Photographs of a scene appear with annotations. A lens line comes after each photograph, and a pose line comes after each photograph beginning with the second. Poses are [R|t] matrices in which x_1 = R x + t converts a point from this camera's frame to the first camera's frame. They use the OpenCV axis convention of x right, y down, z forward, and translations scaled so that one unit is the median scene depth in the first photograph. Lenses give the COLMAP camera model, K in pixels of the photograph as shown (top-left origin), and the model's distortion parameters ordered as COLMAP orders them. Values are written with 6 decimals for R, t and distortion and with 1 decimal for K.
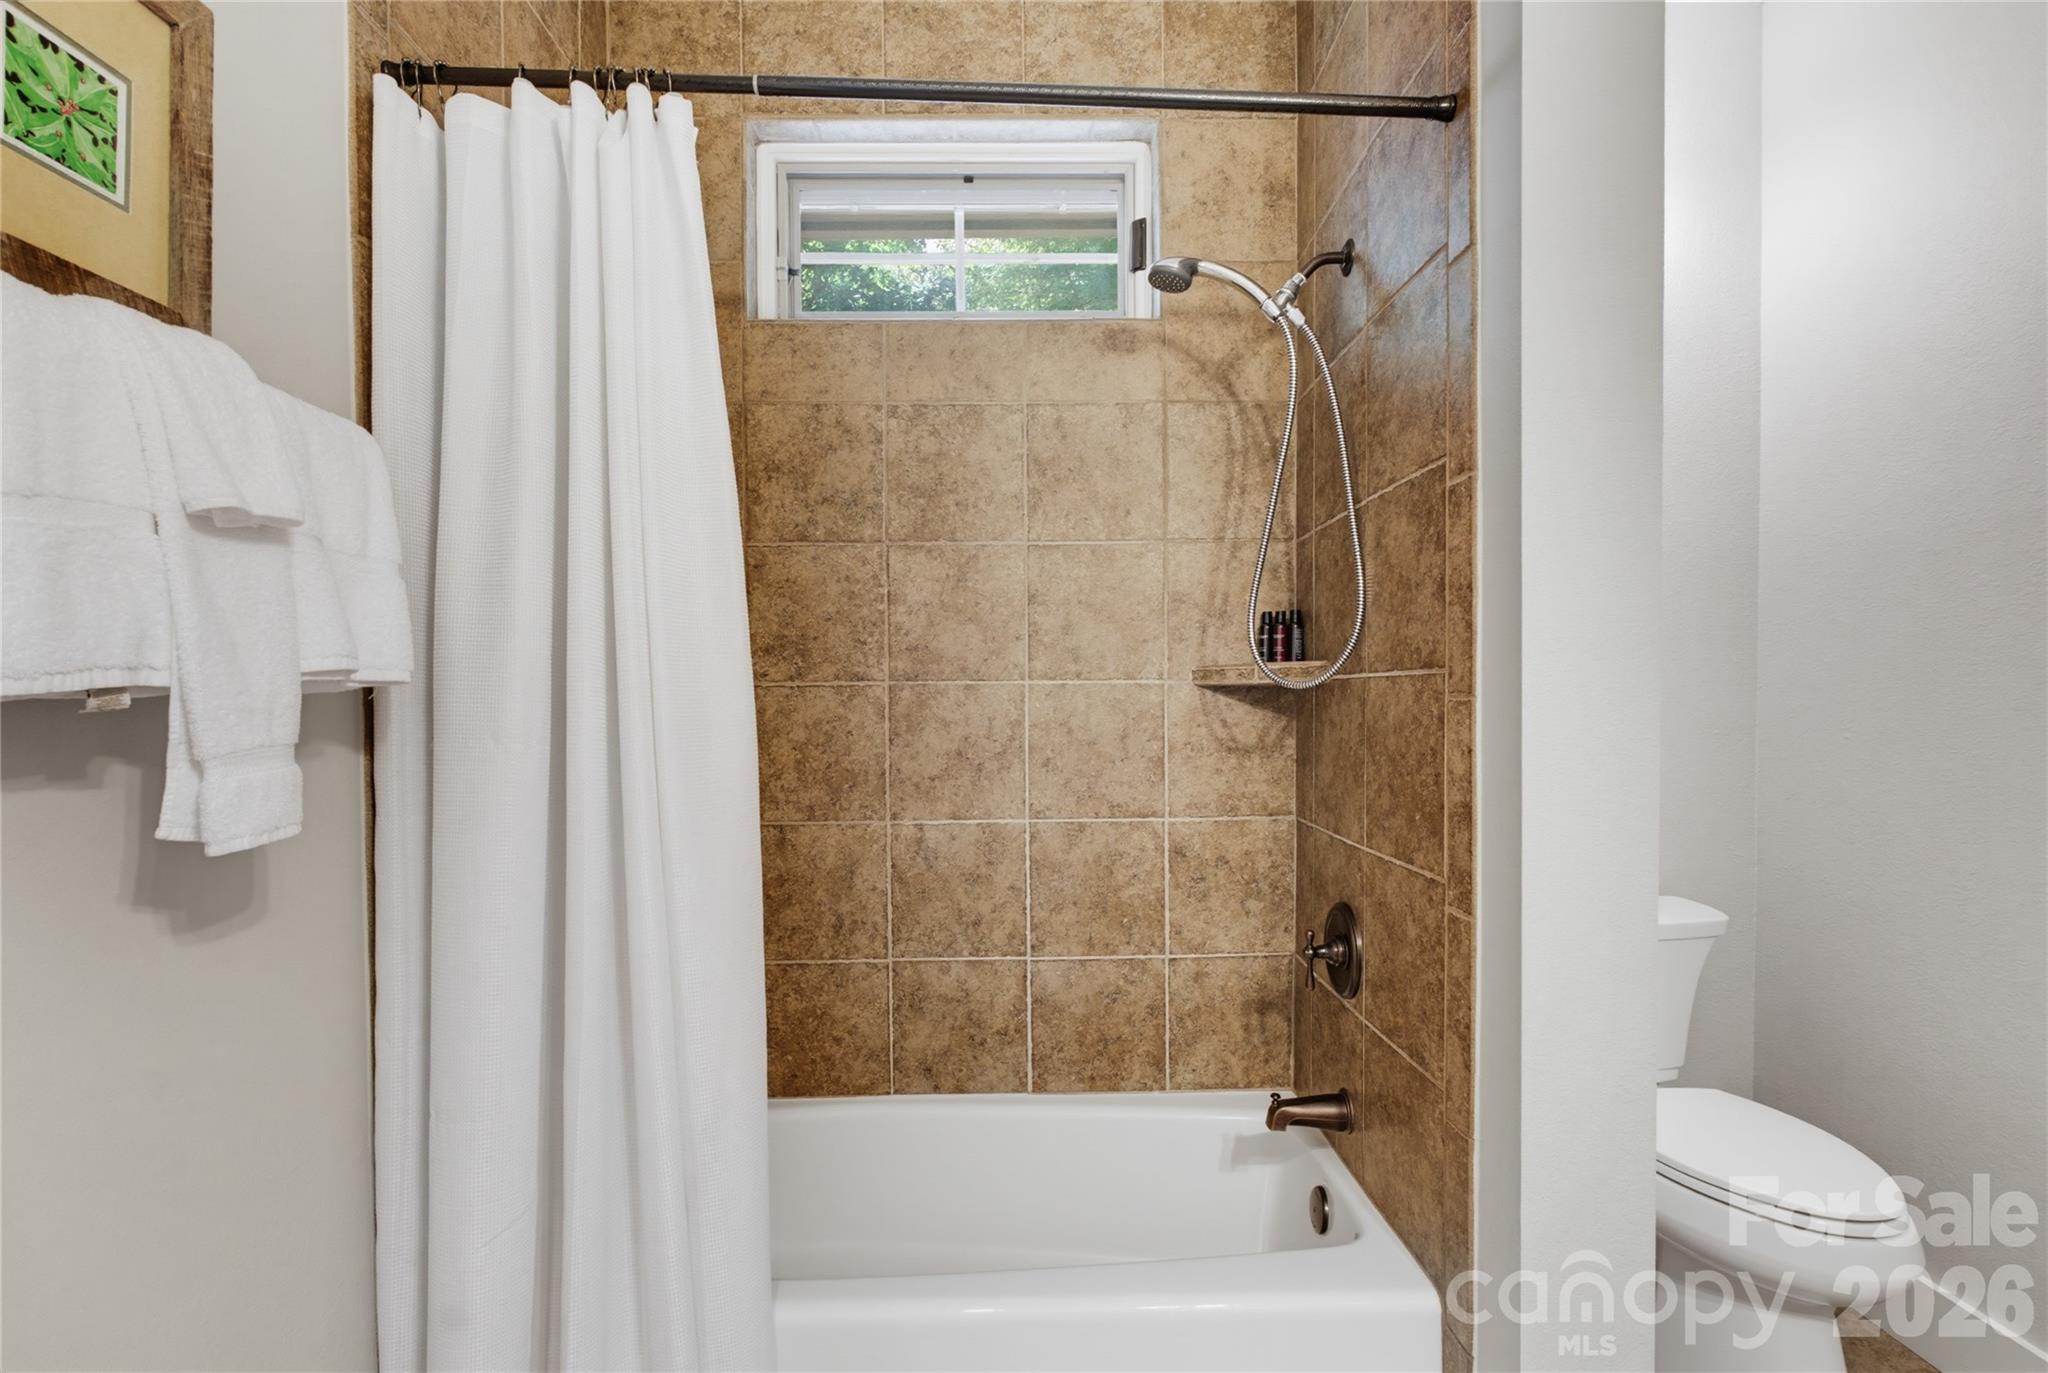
lens RADIAL K [[972.5, 0, 1023.8], [0, 972.5, 717.7], [0, 0, 1]] dist [-0.008803, 0.003609]
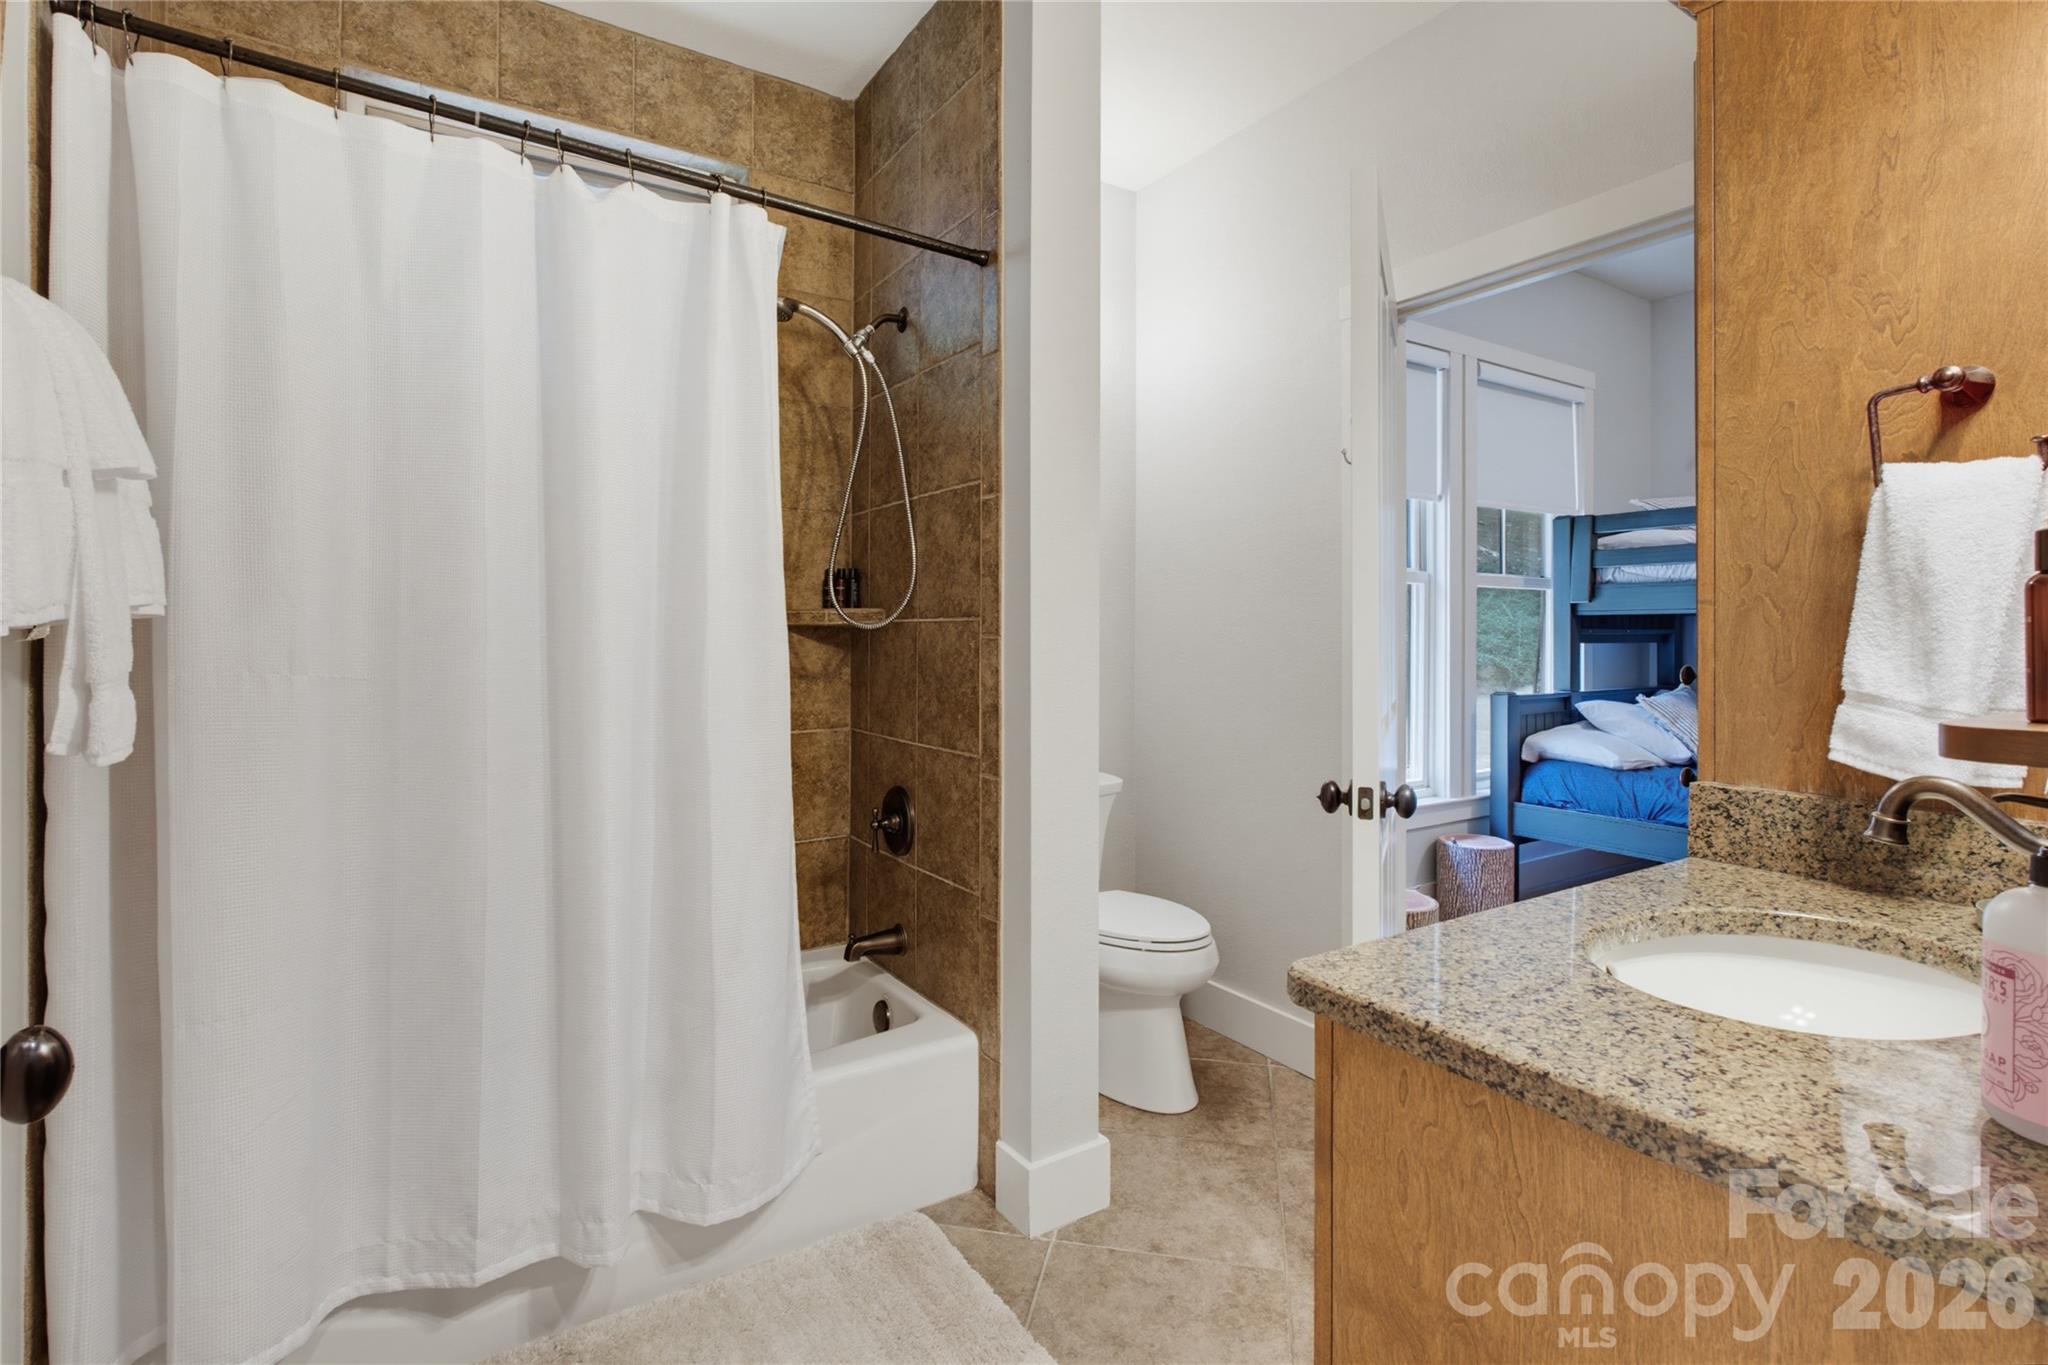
lens RADIAL K [[972.5, 0, 1034.7], [0, 972.5, 627.0], [0, 0, 1]] dist [-0.008803, 0.003609]
pose [[0.846658, 0.011445, 0.532014, -0.244771], [0.003731, 0.999616, -0.027443, 0.005273], [-0.532124, 0.025220, 0.846291, -0.272311]]
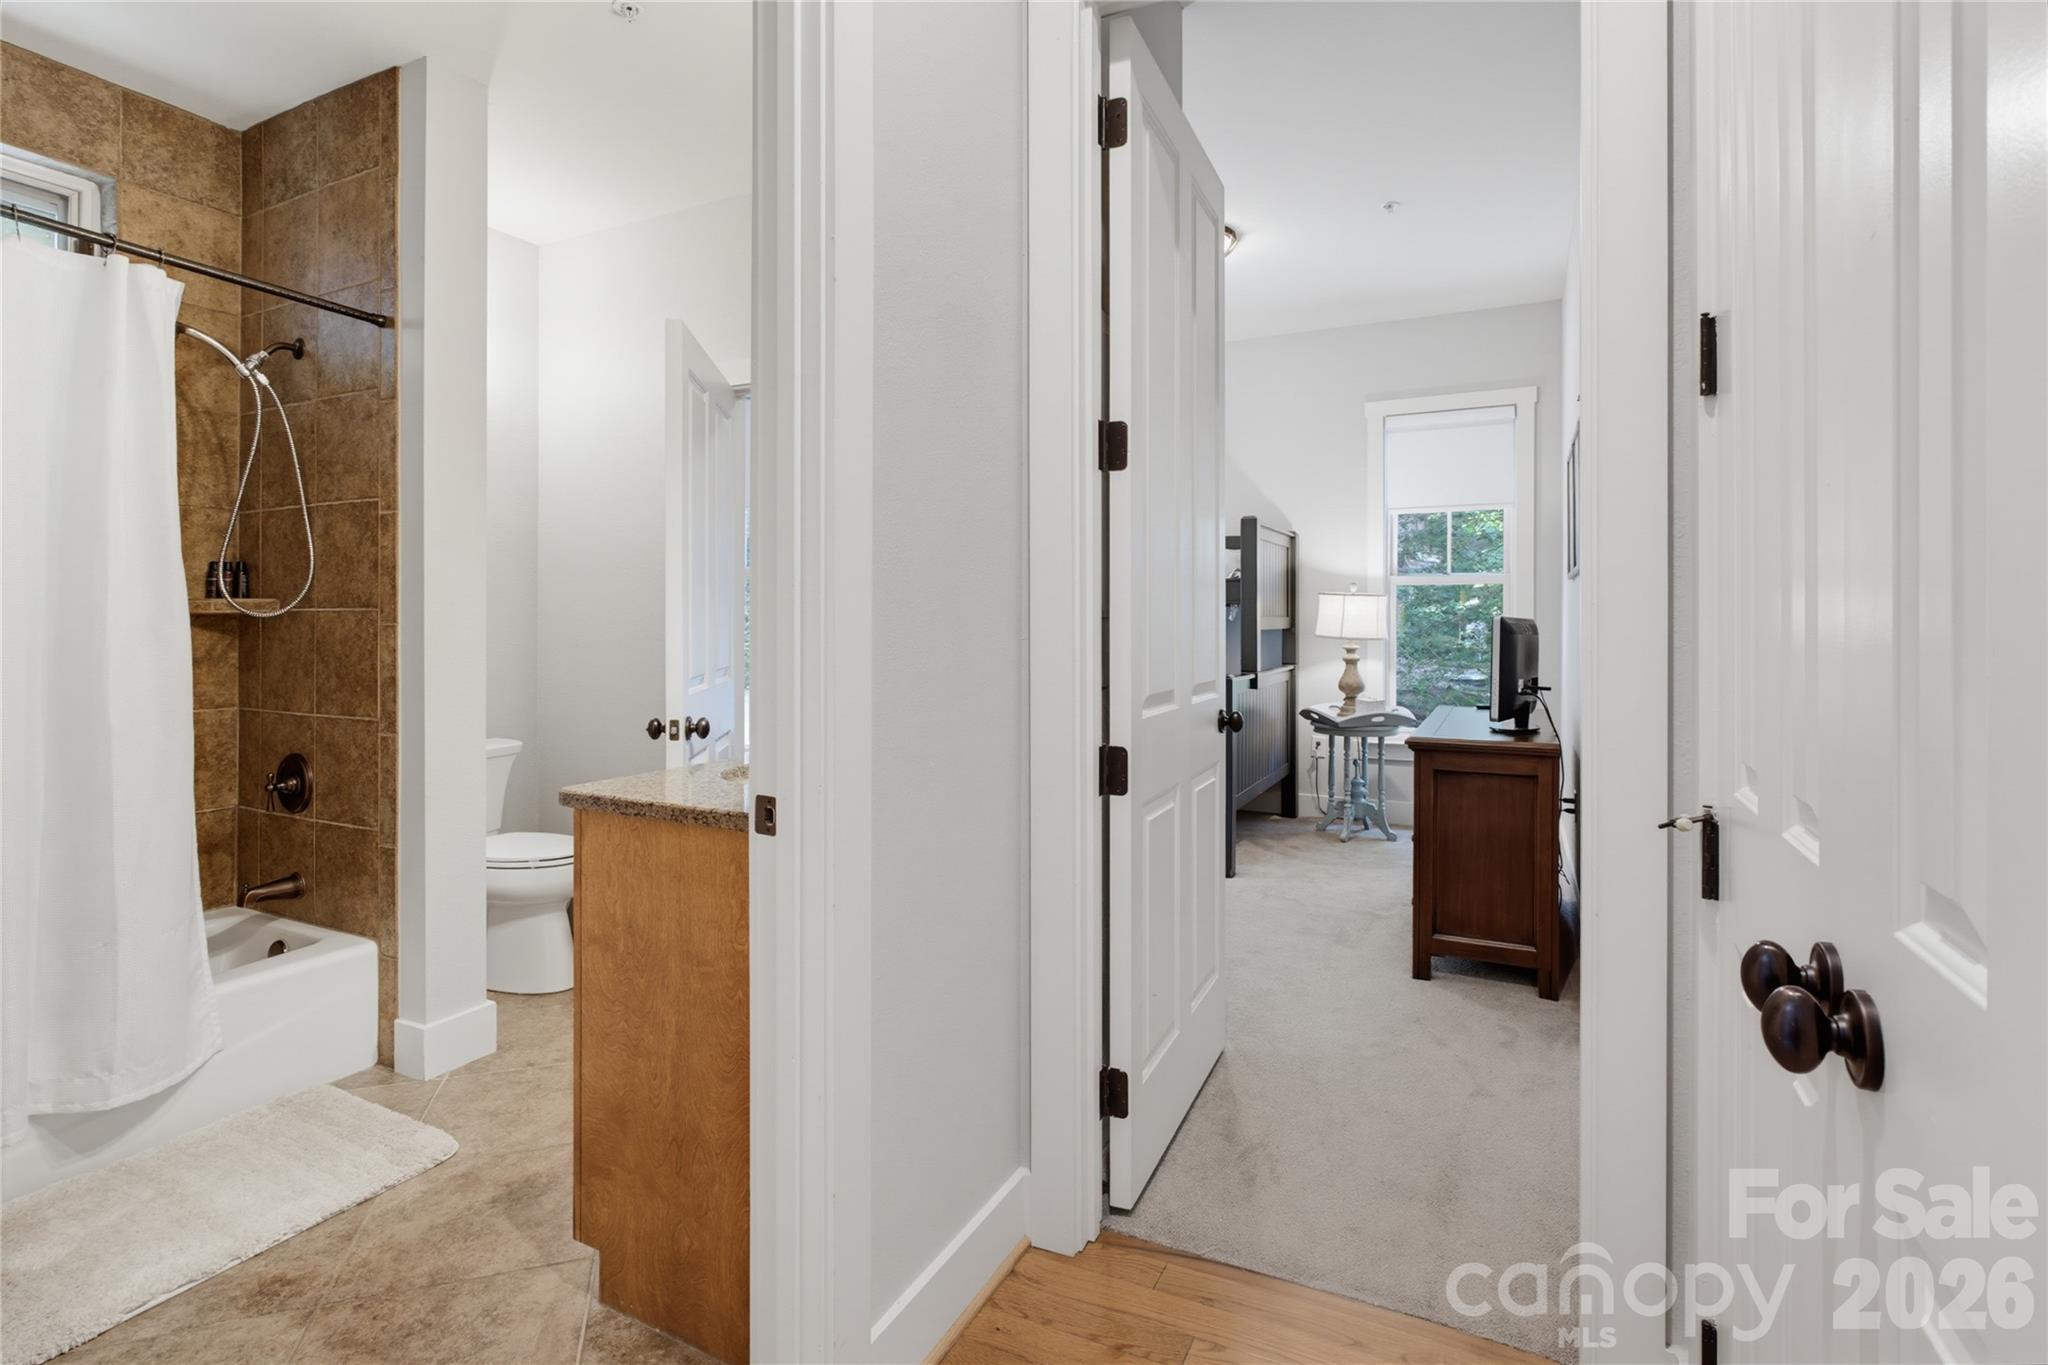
lens RADIAL K [[972.5, 0, 1024.8], [0, 972.5, 621.0], [0, 0, 1]] dist [-0.008803, 0.003609]
pose [[0.465002, 0.006512, 0.885286, -0.527405], [0.014627, 0.999780, -0.015037, 0.017494], [-0.885189, 0.019941, 0.464804, -0.805598]]
